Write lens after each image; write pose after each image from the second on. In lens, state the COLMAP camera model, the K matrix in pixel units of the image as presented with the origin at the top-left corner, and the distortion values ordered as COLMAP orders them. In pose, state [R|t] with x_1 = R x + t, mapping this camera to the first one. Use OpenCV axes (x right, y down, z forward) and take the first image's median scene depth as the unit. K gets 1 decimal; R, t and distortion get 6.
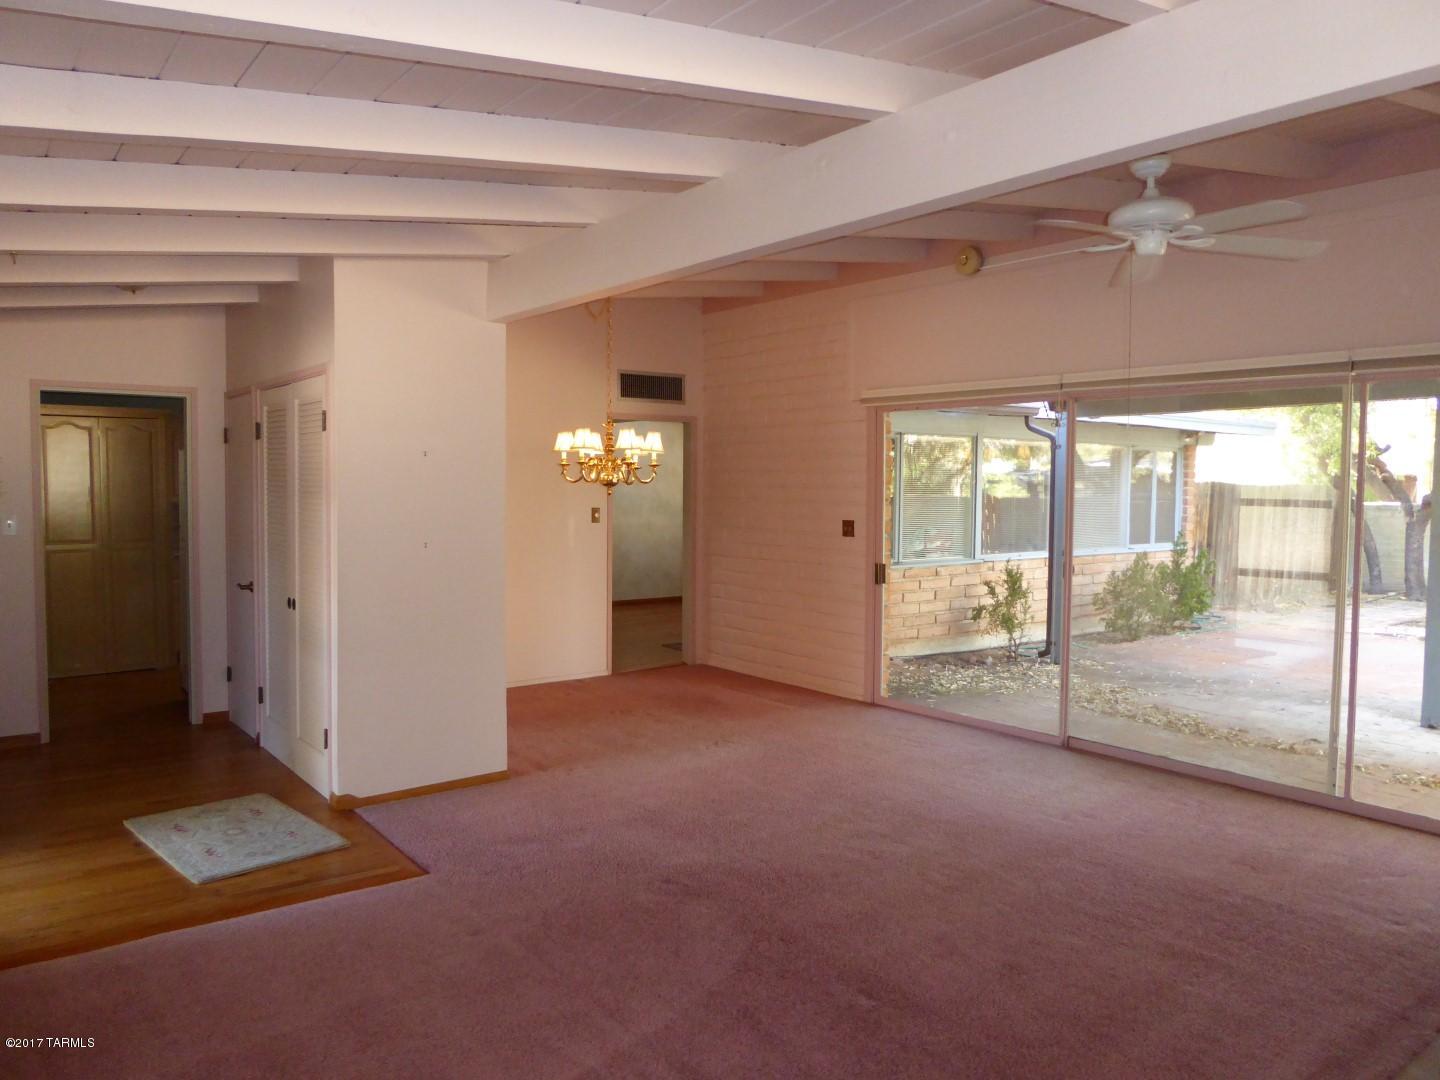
lens RADIAL K [[1022.7, 0, 721.3], [0, 1022.7, 542.0], [0, 0, 1]] dist [-0.019374, 0.003323]
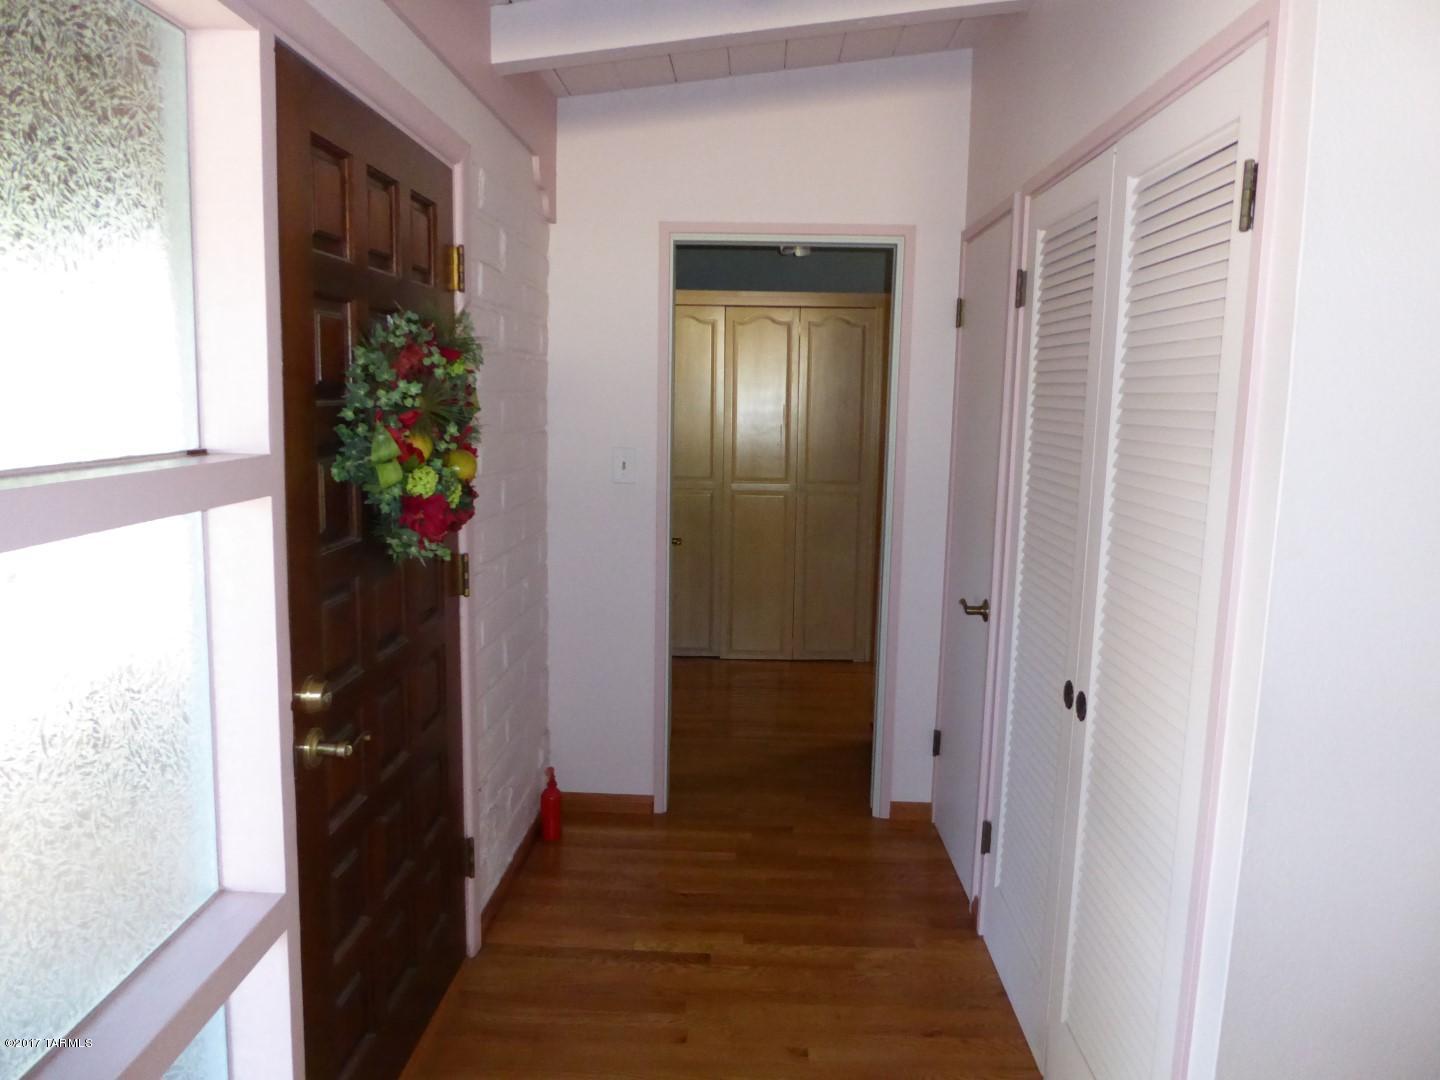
lens RADIAL K [[1022.7, 0, 718.3], [0, 1022.7, 544.1], [0, 0, 1]] dist [-0.019374, 0.003323]
pose [[0.770511, 0.095216, -0.630275, -0.238960], [-0.045674, 0.994486, 0.094401, -0.028571], [0.635788, -0.043950, 0.770611, 0.509459]]
